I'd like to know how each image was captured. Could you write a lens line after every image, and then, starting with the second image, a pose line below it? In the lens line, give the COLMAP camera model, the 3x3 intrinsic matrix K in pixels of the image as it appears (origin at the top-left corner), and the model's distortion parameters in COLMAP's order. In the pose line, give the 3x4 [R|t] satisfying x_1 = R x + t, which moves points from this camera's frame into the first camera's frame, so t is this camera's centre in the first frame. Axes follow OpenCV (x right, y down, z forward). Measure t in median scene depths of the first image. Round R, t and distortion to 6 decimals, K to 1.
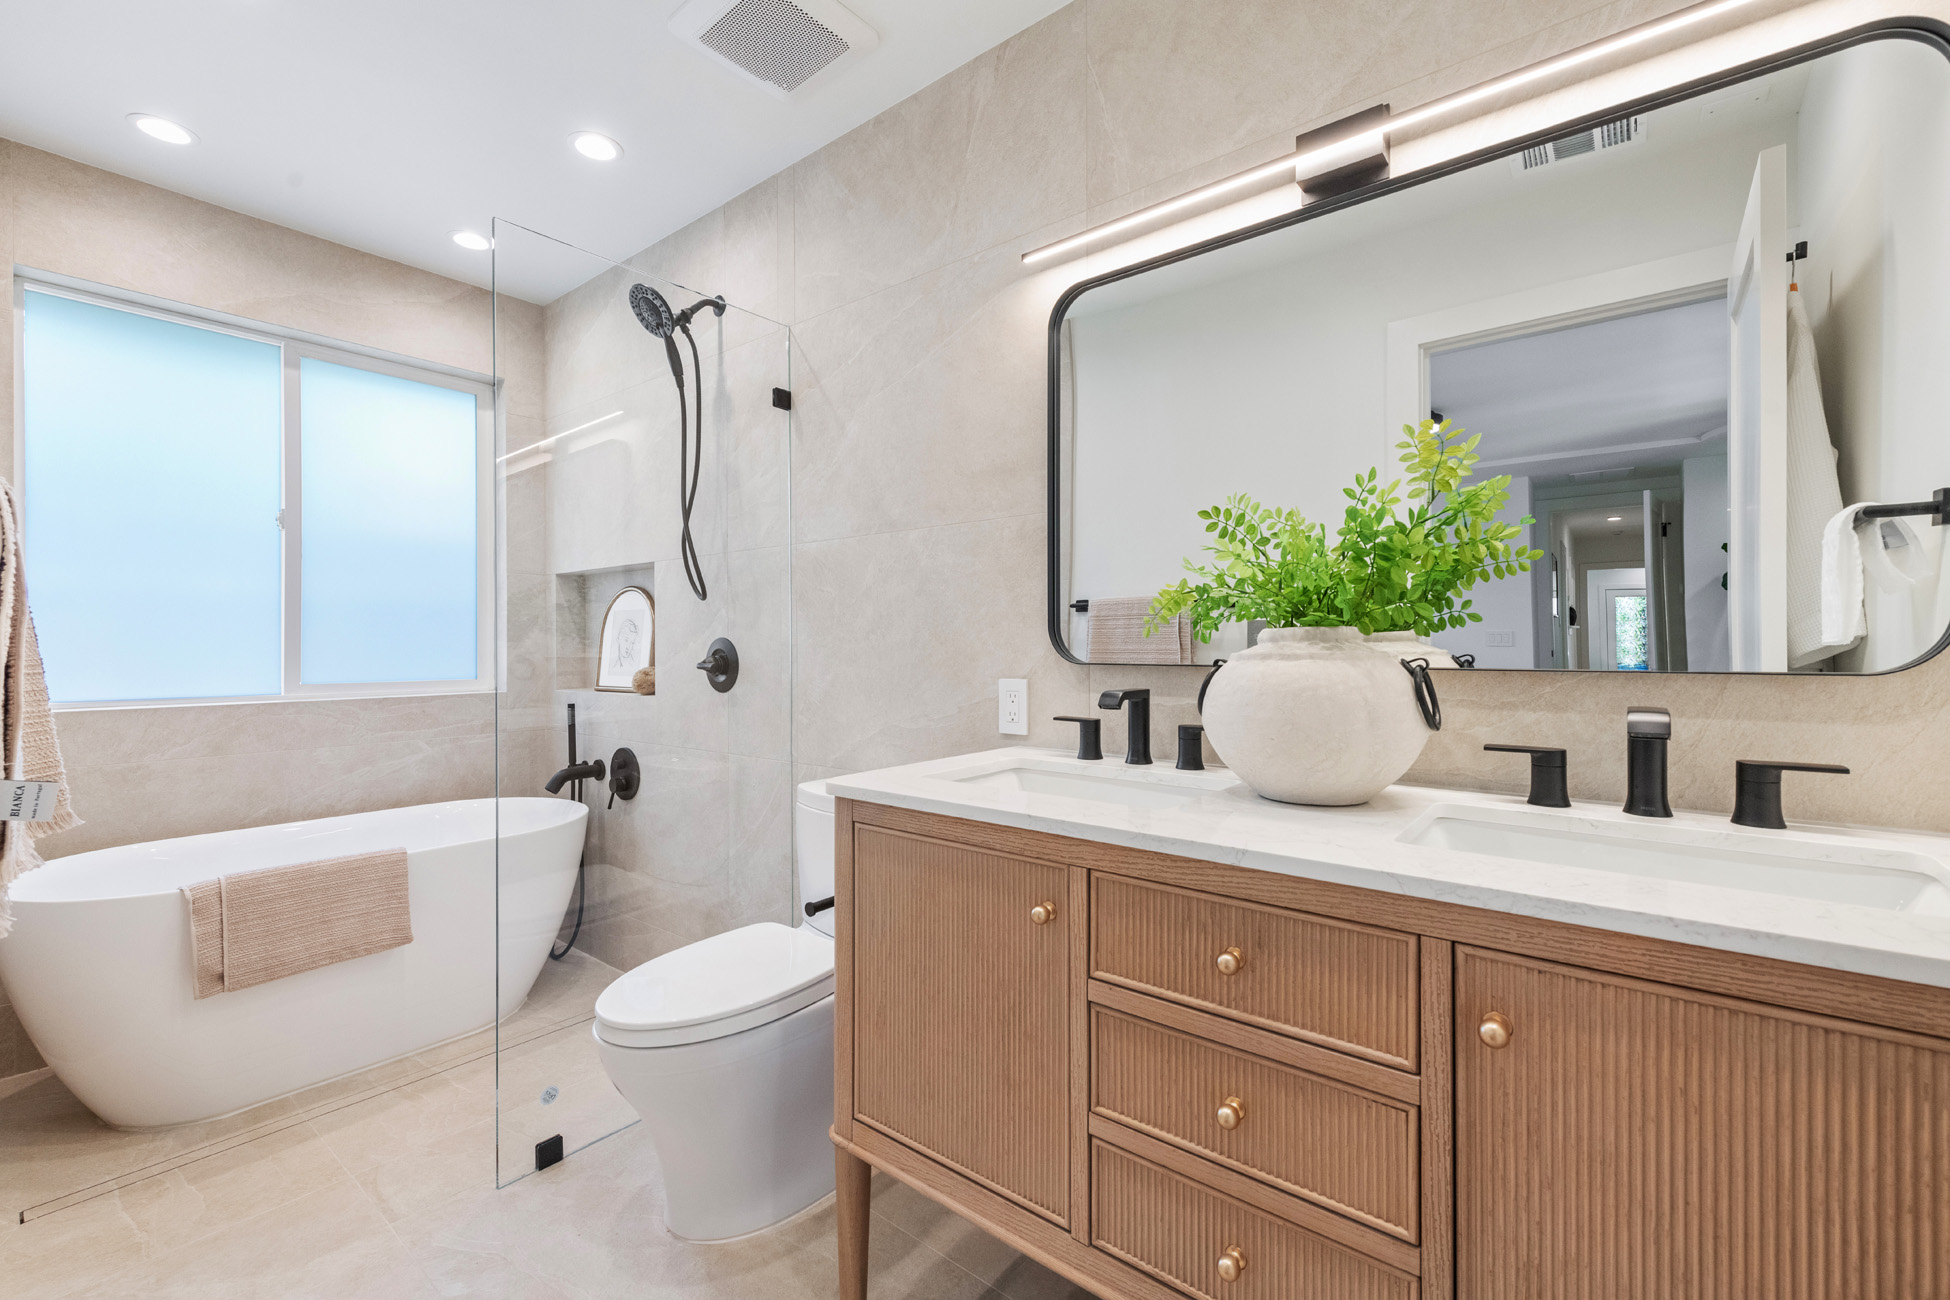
lens RADIAL K [[806.5, 0, 985.3], [0, 806.5, 637.0], [0, 0, 1]] dist [0.001743, -0.000058]
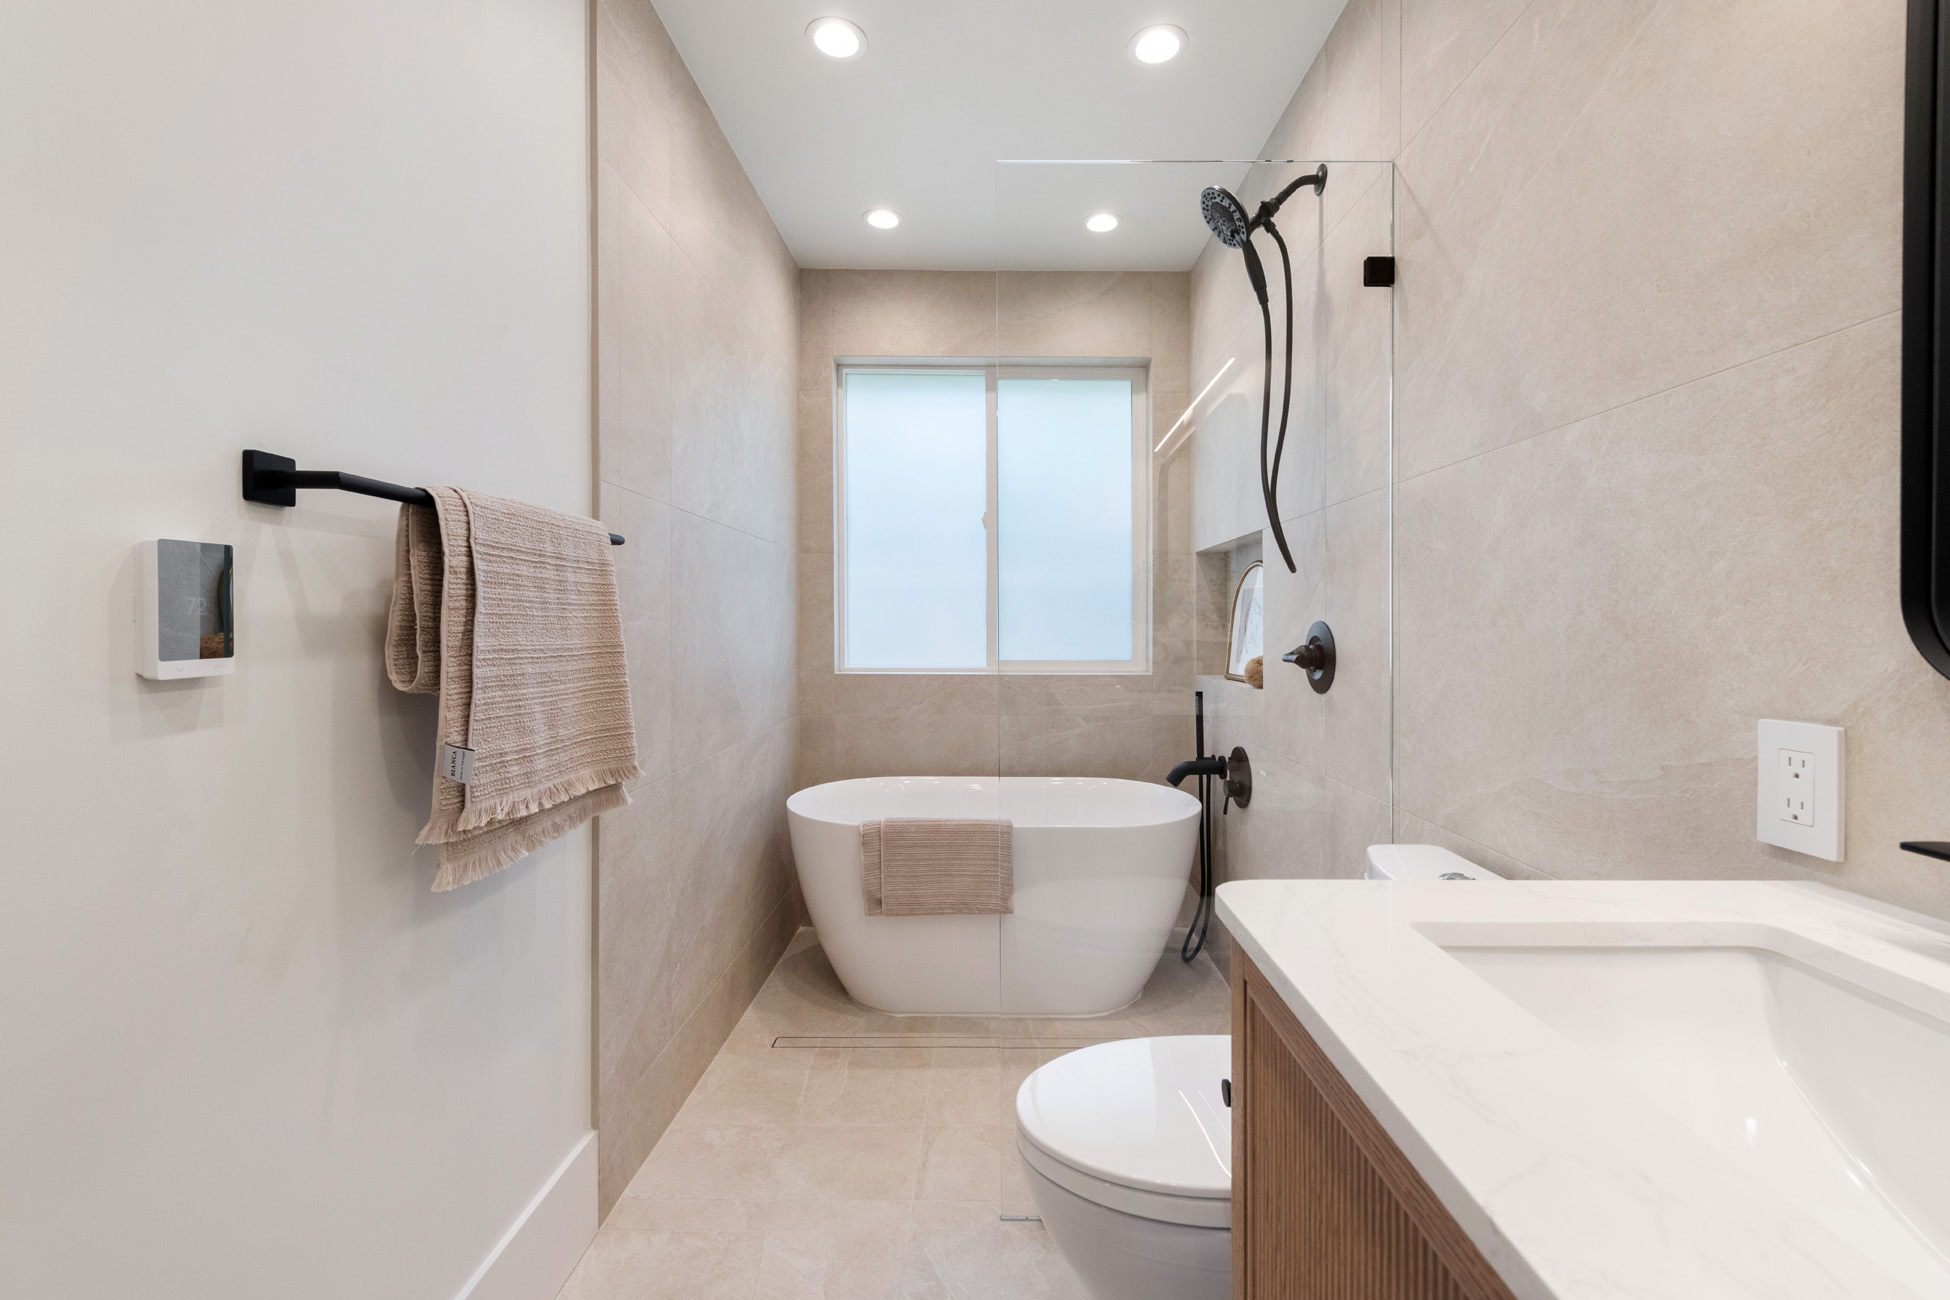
lens RADIAL K [[815.4, 0, 980.6], [0, 815.4, 628.0], [0, 0, 1]] dist [0.014164, -0.000127]
pose [[0.625428, 0.009076, -0.780229, 0.073512], [0.002160, 0.999908, 0.013363, -0.003591], [0.780279, -0.010042, 0.625352, 0.273049]]
